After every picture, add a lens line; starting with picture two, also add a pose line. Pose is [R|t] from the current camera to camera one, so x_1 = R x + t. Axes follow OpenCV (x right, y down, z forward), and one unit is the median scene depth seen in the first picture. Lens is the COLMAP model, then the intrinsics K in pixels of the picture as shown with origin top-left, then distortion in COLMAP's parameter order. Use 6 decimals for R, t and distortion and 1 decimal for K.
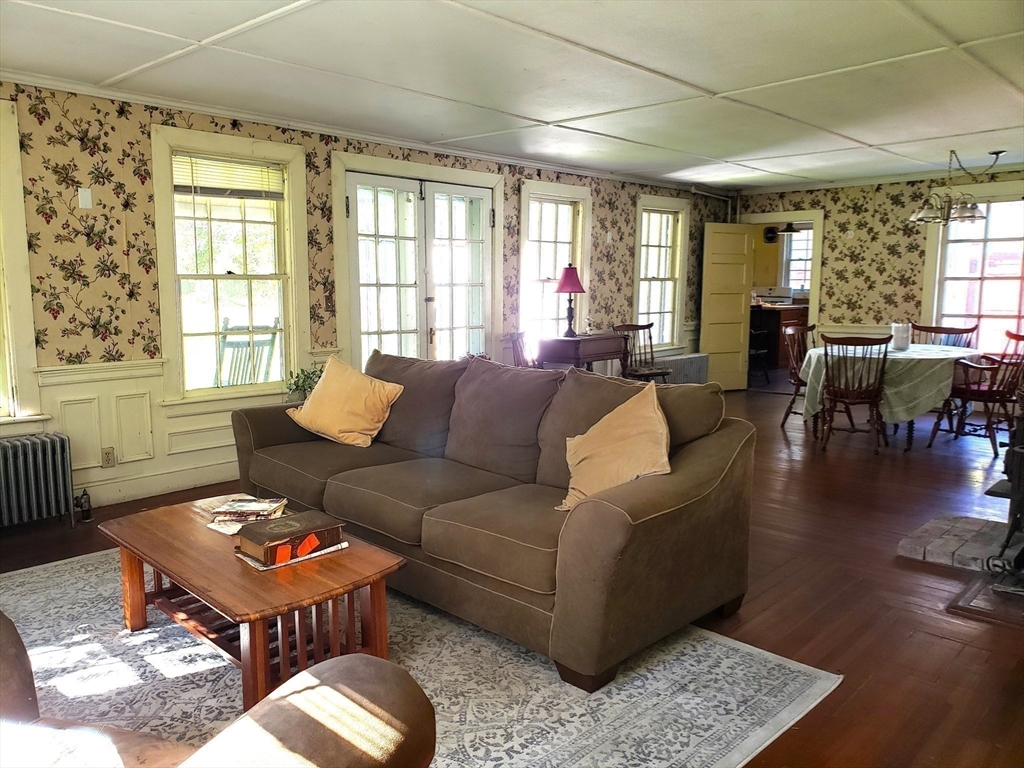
lens RADIAL K [[773.0, 0, 510.5], [0, 773.0, 386.6], [0, 0, 1]] dist [0.042511, -0.003287]
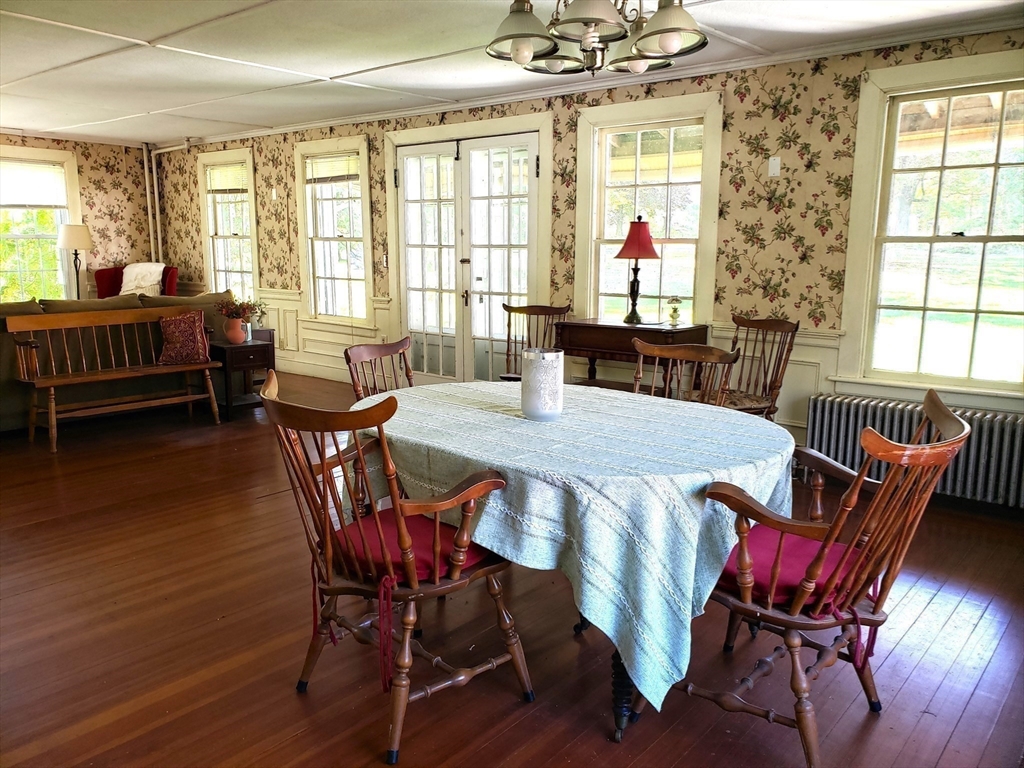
lens RADIAL K [[806.4, 0, 471.1], [0, 806.4, 375.8], [0, 0, 1]] dist [0.047245, -0.011343]
pose [[0.052118, 0.162731, -0.985293, 0.810019], [-0.139434, 0.978155, 0.154176, -0.111651], [0.988859, 0.129348, 0.073669, 0.824736]]
